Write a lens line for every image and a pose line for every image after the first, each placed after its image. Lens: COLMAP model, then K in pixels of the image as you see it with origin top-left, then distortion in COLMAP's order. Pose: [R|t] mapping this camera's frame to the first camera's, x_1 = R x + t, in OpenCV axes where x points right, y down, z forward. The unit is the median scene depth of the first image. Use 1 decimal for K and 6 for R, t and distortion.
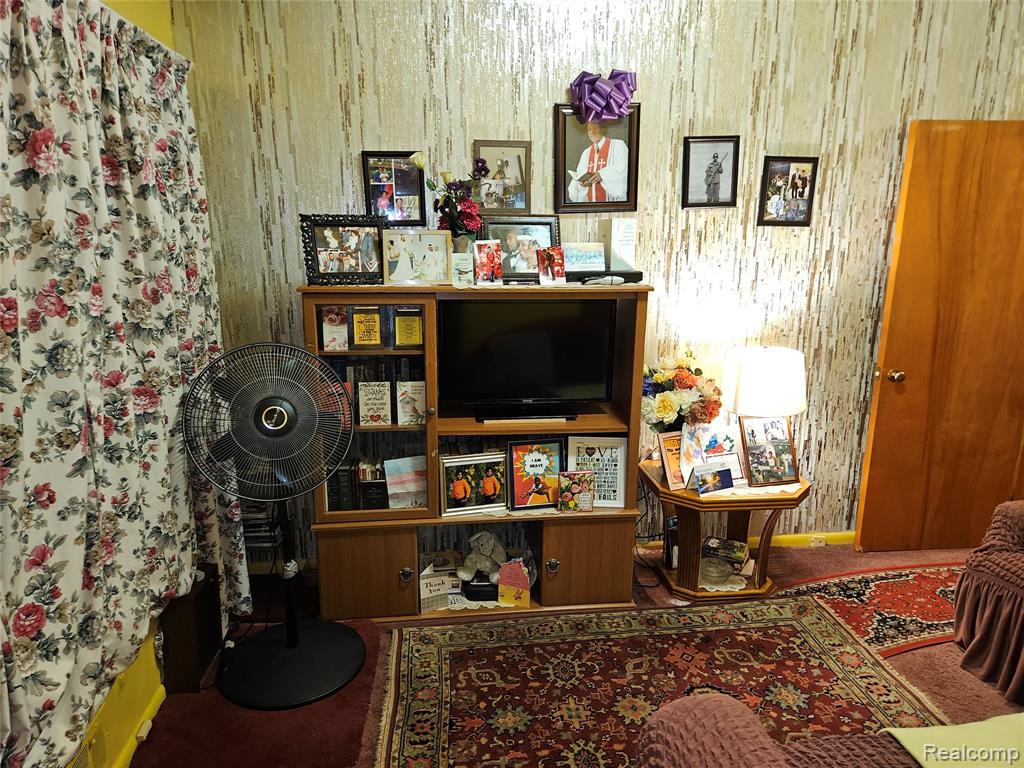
lens RADIAL K [[704.8, 0, 531.3], [0, 704.8, 381.1], [0, 0, 1]] dist [0.065612, -0.001572]
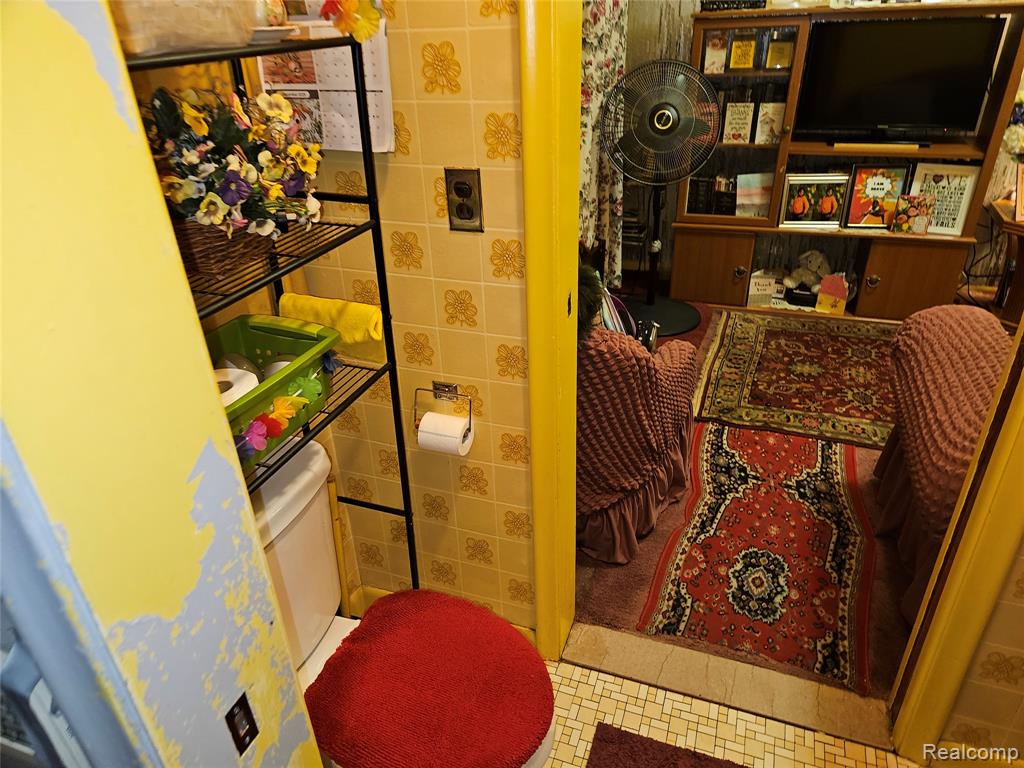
lens RADIAL K [[684.0, 0, 505.3], [0, 684.0, 380.9], [0, 0, 1]] dist [0.063269, -0.050693]
pose [[0.868596, 0.203087, -0.451992, 0.054692], [-0.059754, 0.948427, 0.311313, 0.101898], [0.491905, -0.243397, 0.835935, -0.277990]]
